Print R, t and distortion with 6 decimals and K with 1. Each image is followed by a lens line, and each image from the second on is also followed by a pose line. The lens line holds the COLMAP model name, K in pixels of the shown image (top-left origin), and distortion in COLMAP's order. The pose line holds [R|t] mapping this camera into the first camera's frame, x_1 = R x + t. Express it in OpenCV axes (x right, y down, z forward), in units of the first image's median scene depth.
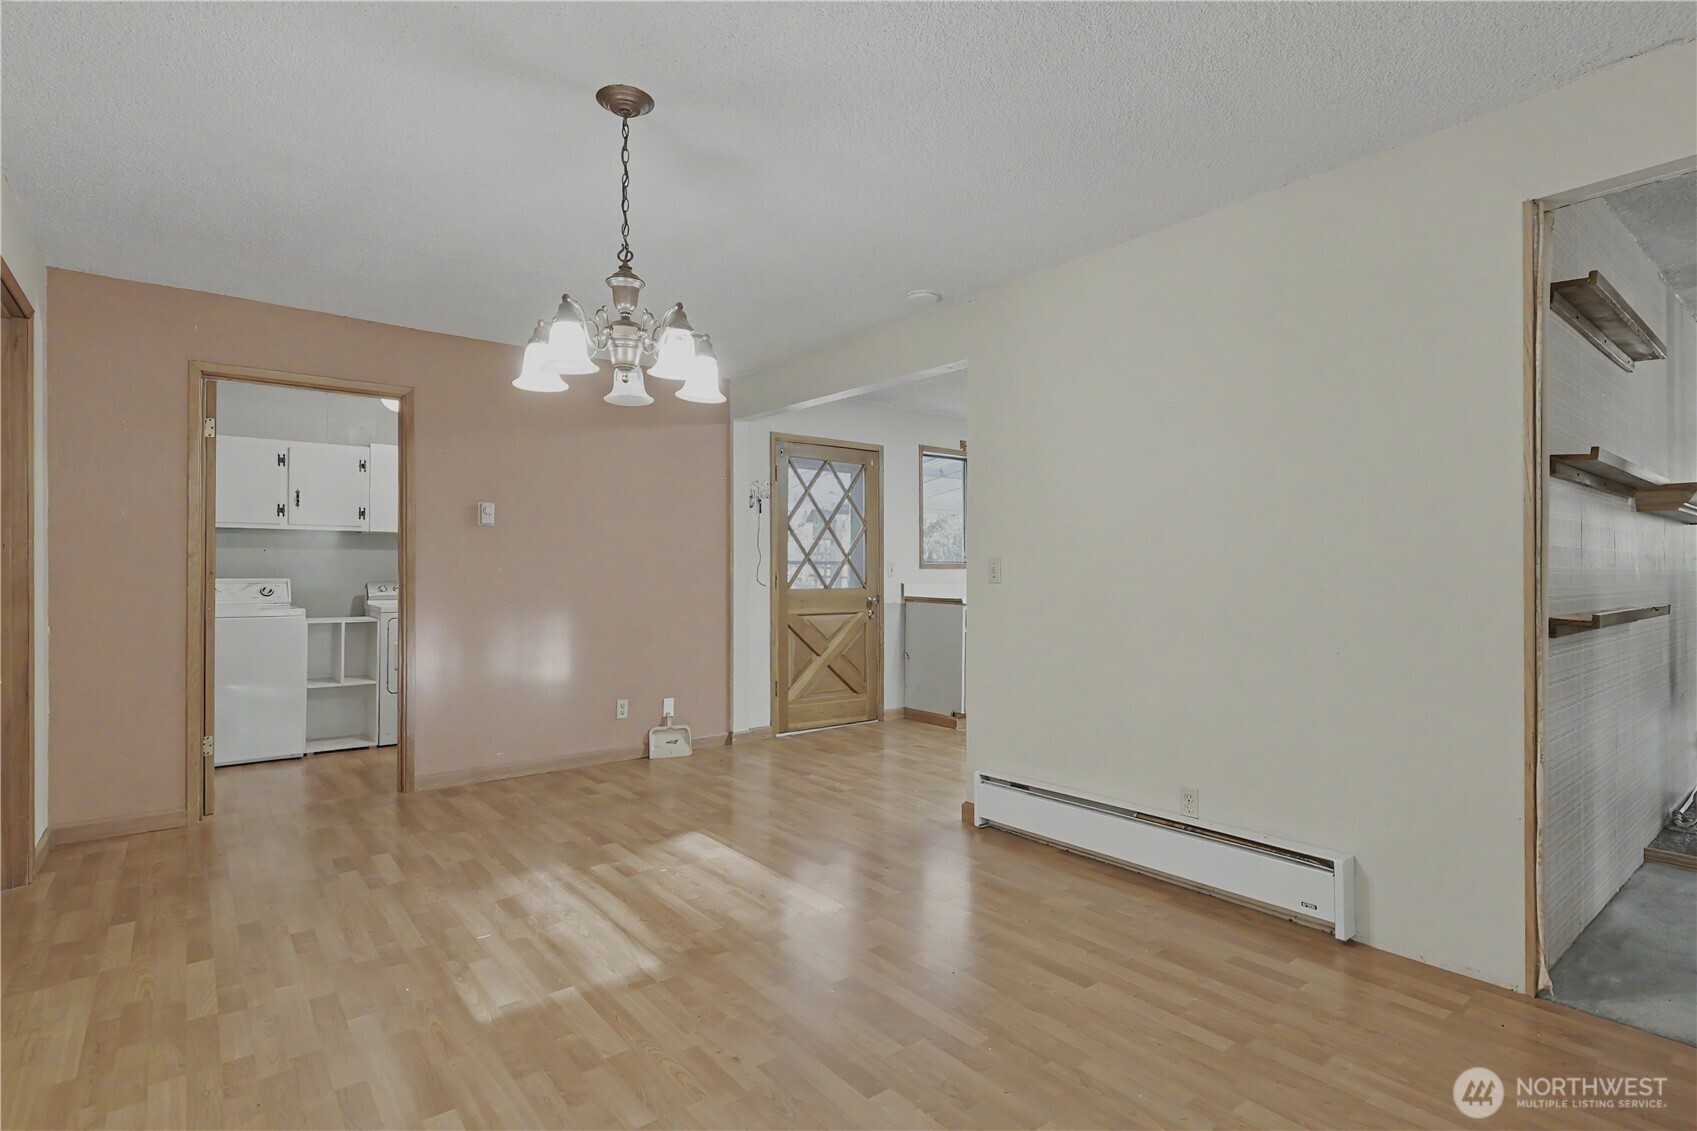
lens RADIAL K [[839.8, 0, 848.8], [0, 839.8, 564.2], [0, 0, 1]] dist [-0.001619, -0.000605]
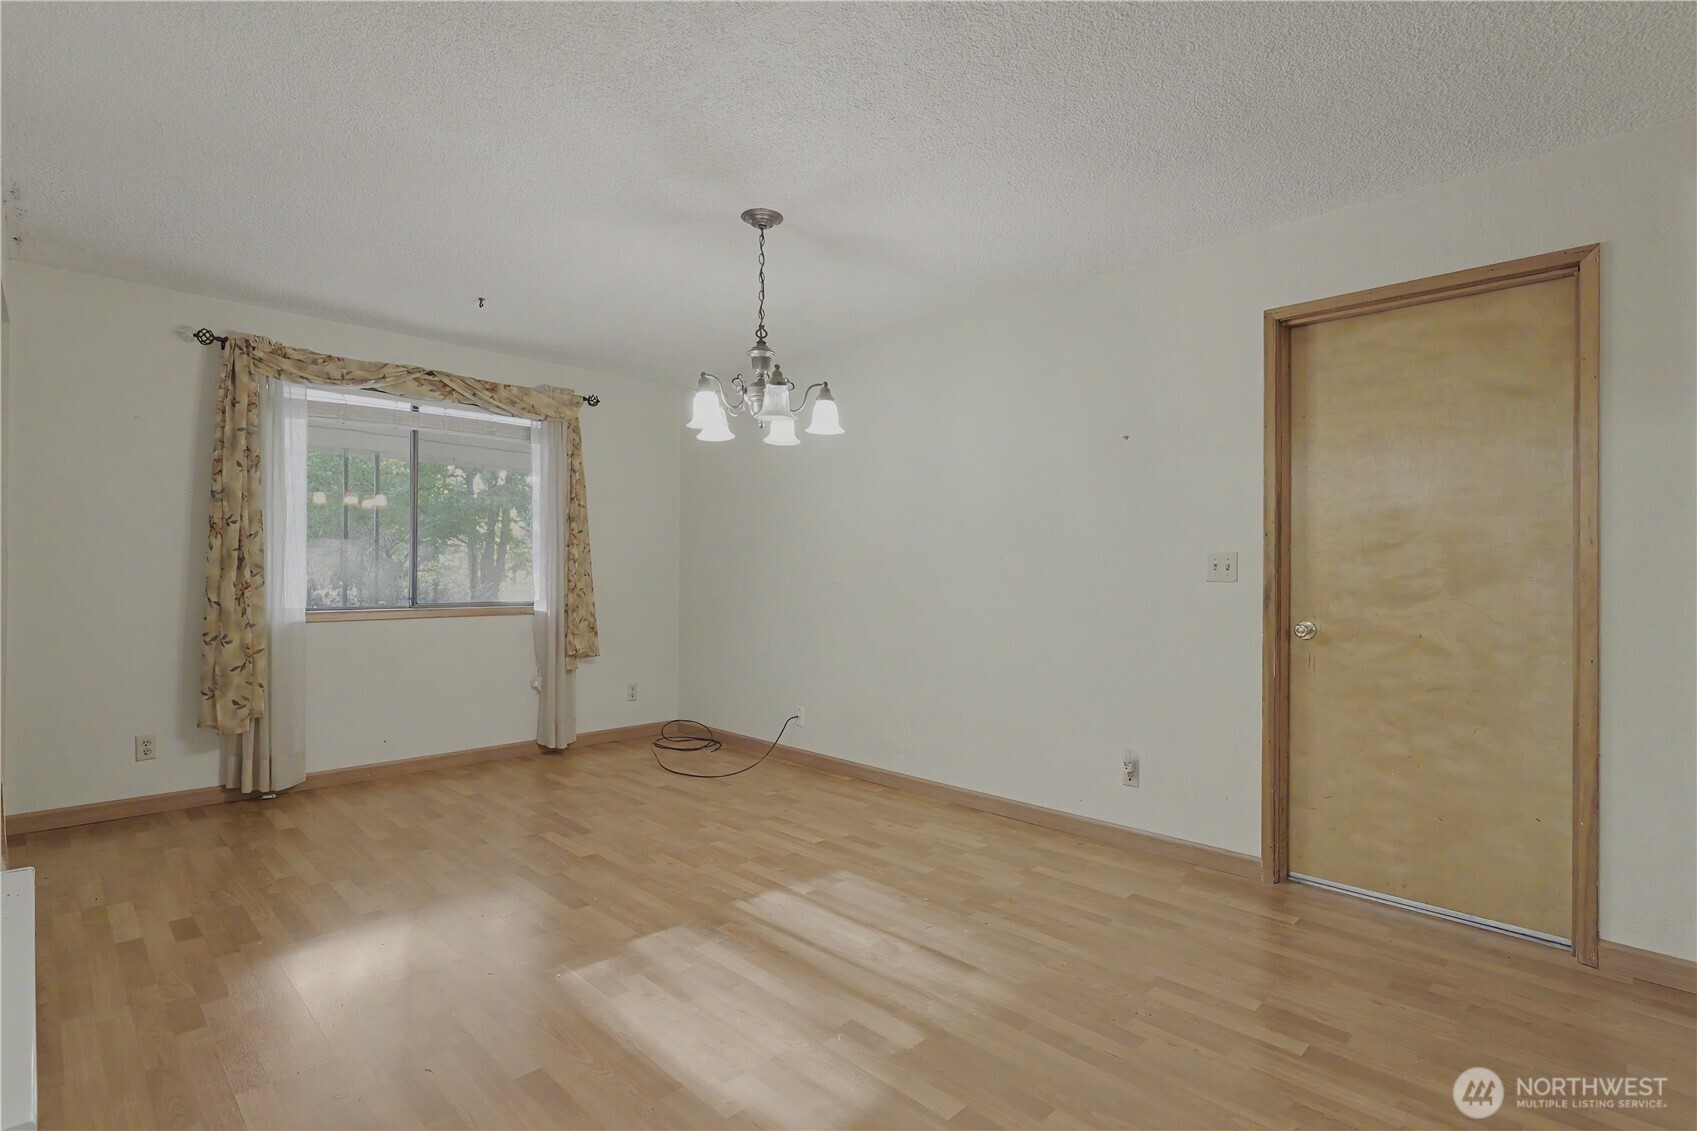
lens RADIAL K [[839.8, 0, 846.6], [0, 839.8, 574.6], [0, 0, 1]] dist [-0.001619, -0.000605]
pose [[-0.994187, -0.007391, -0.107415, -0.260920], [-0.006705, 0.999955, -0.006747, 0.027094], [0.107460, -0.005988, -0.994191, 2.346755]]
